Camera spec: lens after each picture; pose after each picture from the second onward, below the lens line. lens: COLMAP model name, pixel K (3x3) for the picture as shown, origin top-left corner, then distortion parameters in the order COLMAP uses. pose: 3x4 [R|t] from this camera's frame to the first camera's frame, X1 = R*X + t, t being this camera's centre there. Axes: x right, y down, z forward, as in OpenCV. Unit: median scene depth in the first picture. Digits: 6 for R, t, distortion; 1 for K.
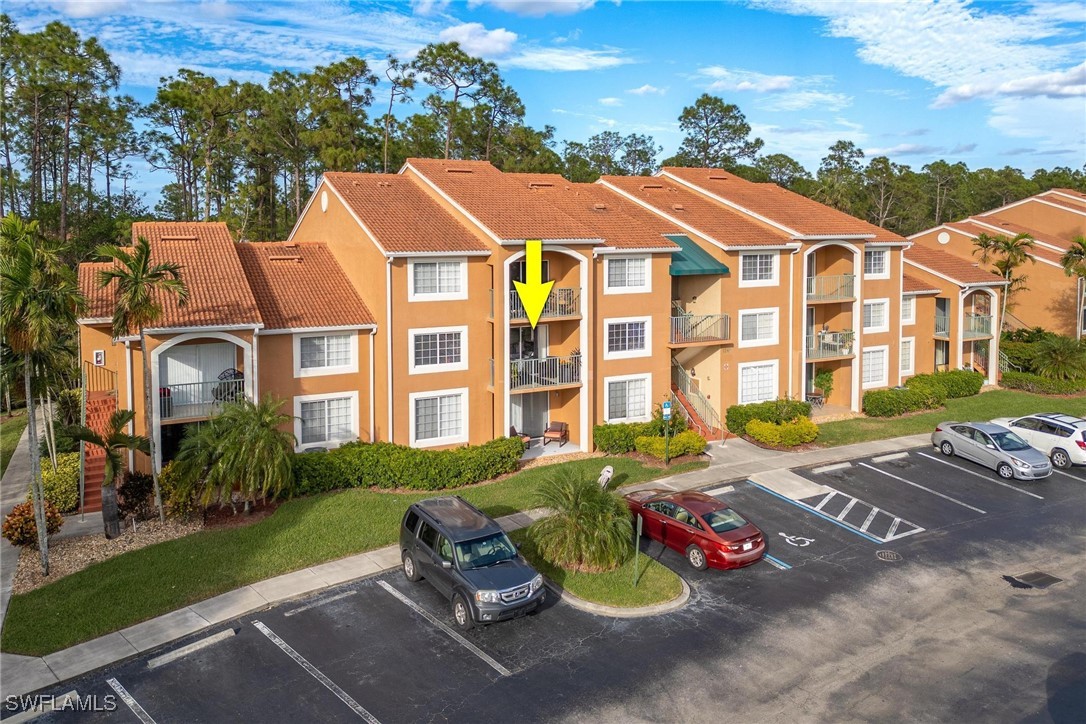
lens RADIAL K [[786.5, 0, 542.1], [0, 786.5, 251.4], [0, 0, 1]] dist [0.002534, -0.002341]
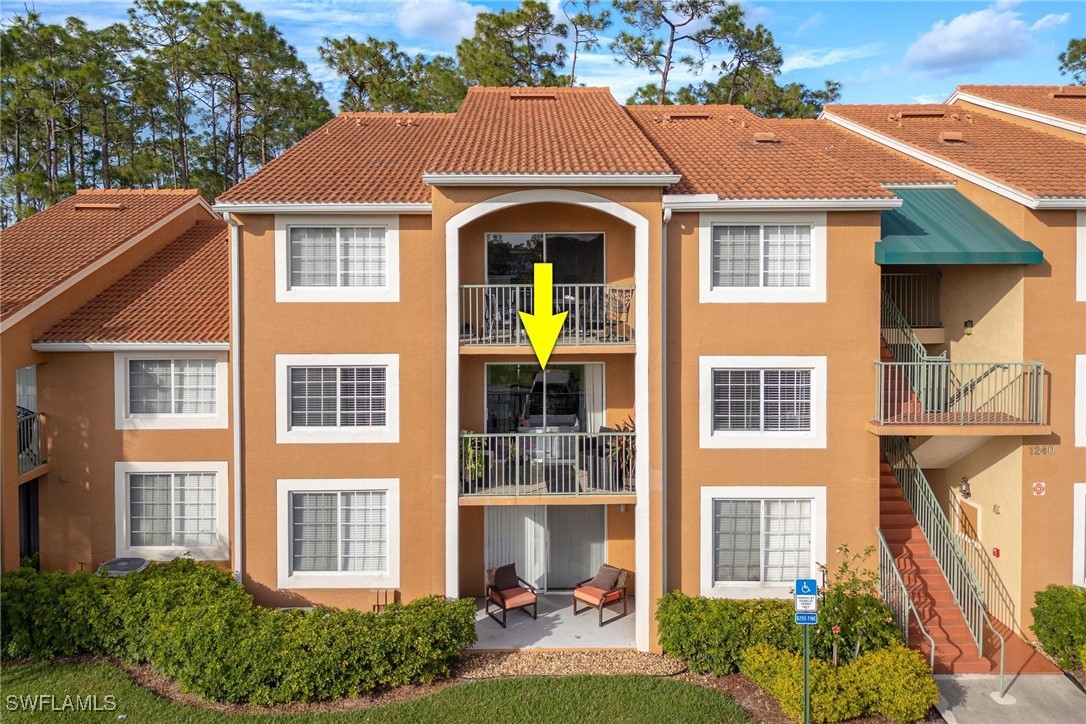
lens RADIAL K [[817.5, 0, 544.6], [0, 817.5, 267.7], [0, 0, 1]] dist [0.029700, -0.048240]
pose [[0.901675, 0.005212, -0.432382, 0.207242], [-0.014958, 0.999705, -0.019143, 0.046108], [0.432155, 0.023729, 0.901487, 0.550143]]
